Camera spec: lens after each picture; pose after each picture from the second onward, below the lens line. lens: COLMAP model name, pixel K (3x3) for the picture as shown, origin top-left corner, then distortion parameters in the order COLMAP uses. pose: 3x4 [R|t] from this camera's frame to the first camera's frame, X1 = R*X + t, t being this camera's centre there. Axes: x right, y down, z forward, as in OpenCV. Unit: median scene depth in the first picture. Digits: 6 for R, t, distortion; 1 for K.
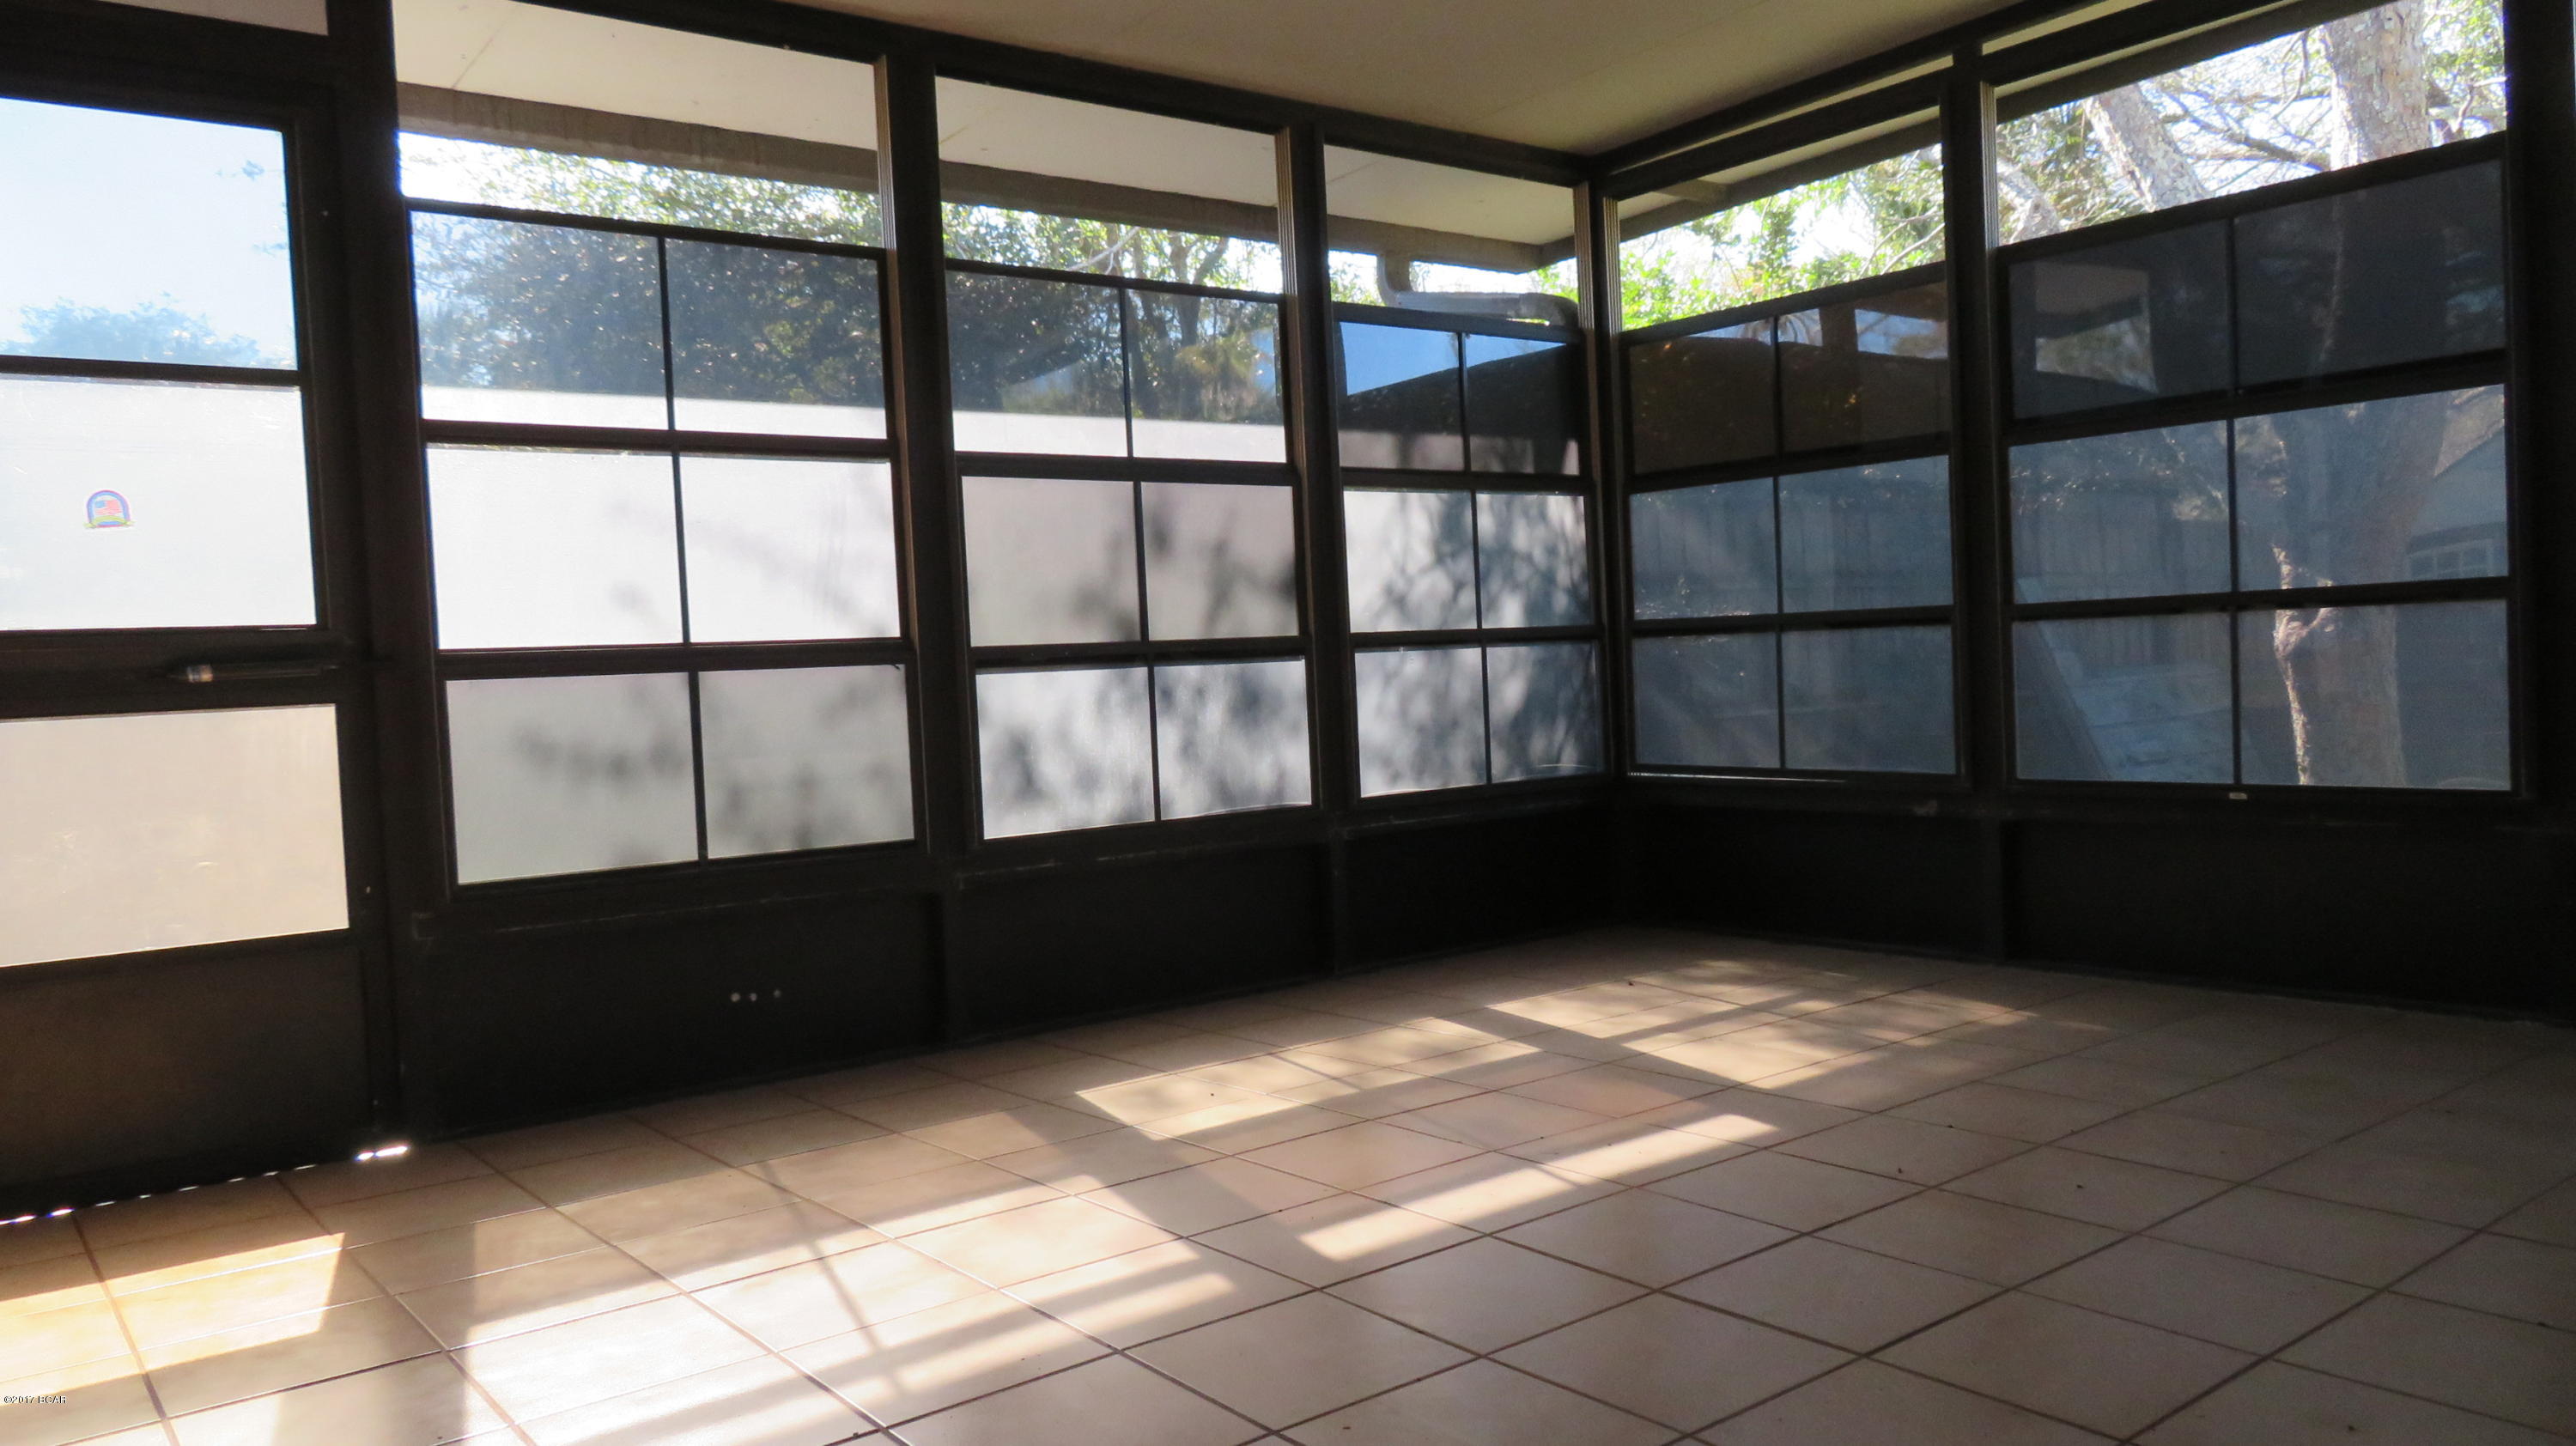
lens RADIAL K [[1835.9, 0, 1294.2], [0, 1835.9, 712.7], [0, 0, 1]] dist [-0.013642, 0.001539]
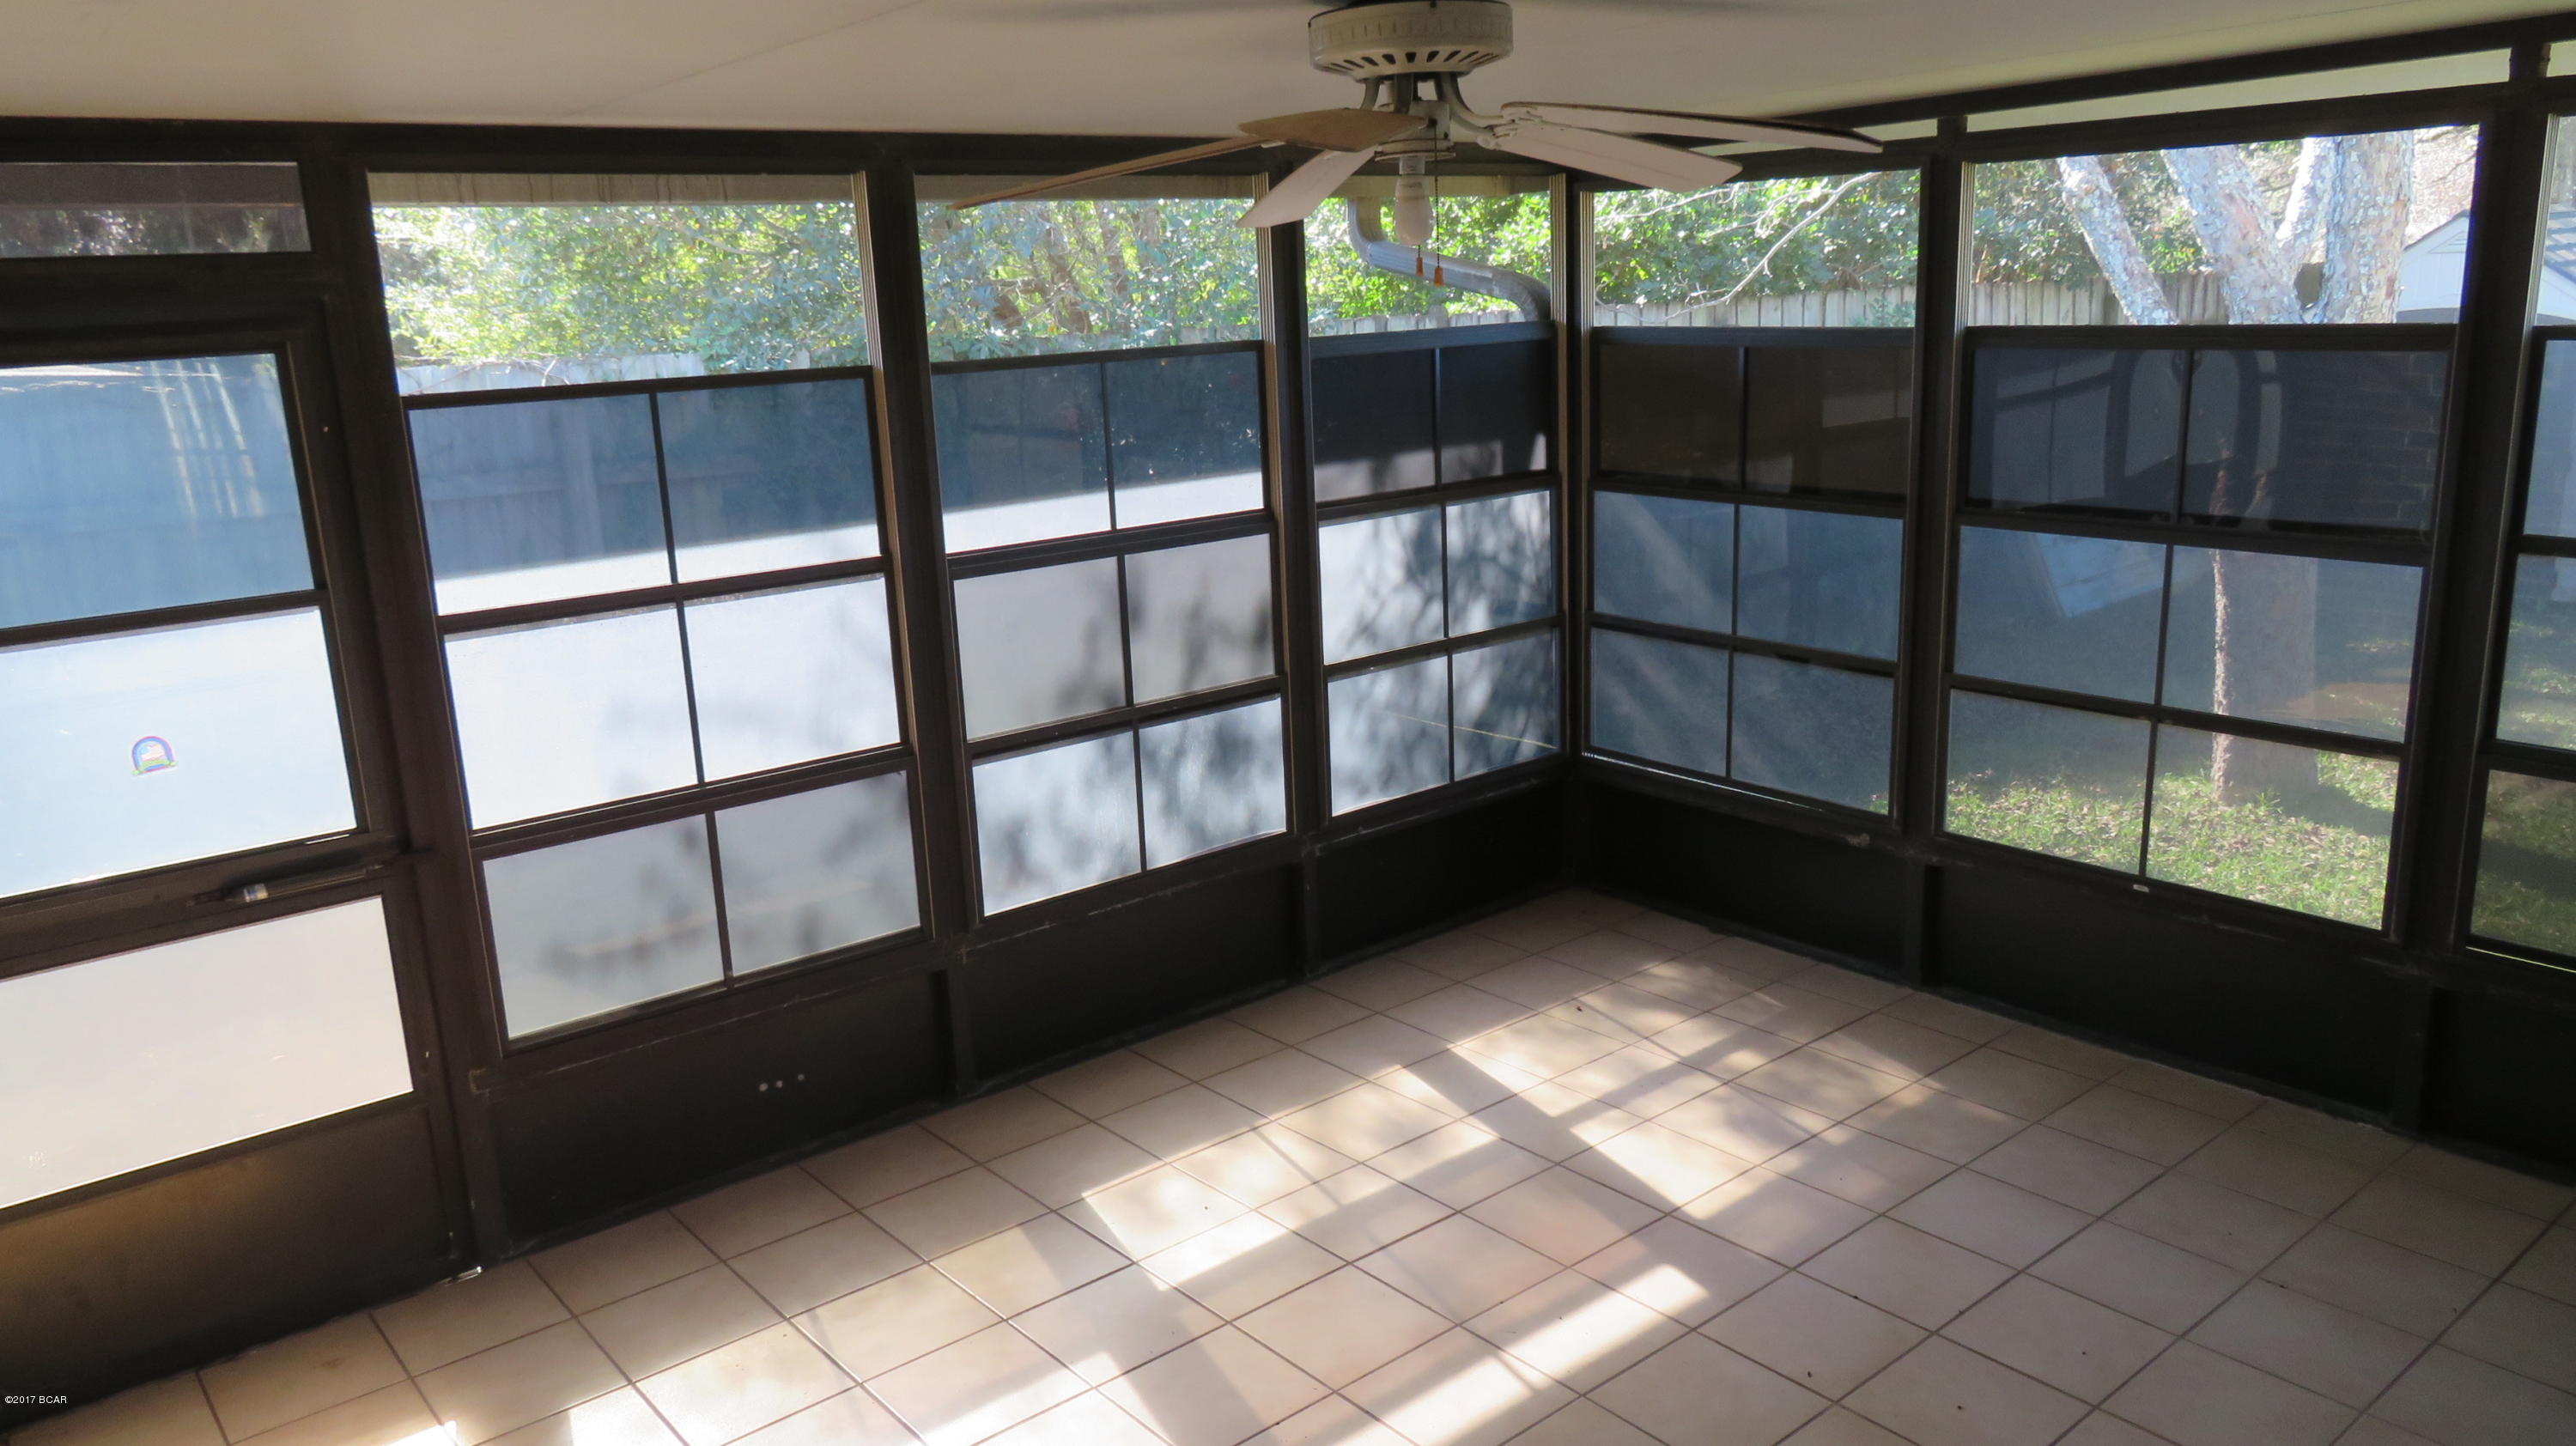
lens RADIAL K [[1835.9, 0, 1294.2], [0, 1835.9, 712.7], [0, 0, 1]] dist [-0.013642, 0.001539]
pose [[0.999463, 0.000772, 0.032773, -0.020942], [-0.007387, 0.979317, 0.202196, -0.234229], [-0.031939, -0.202329, 0.978797, -0.025431]]
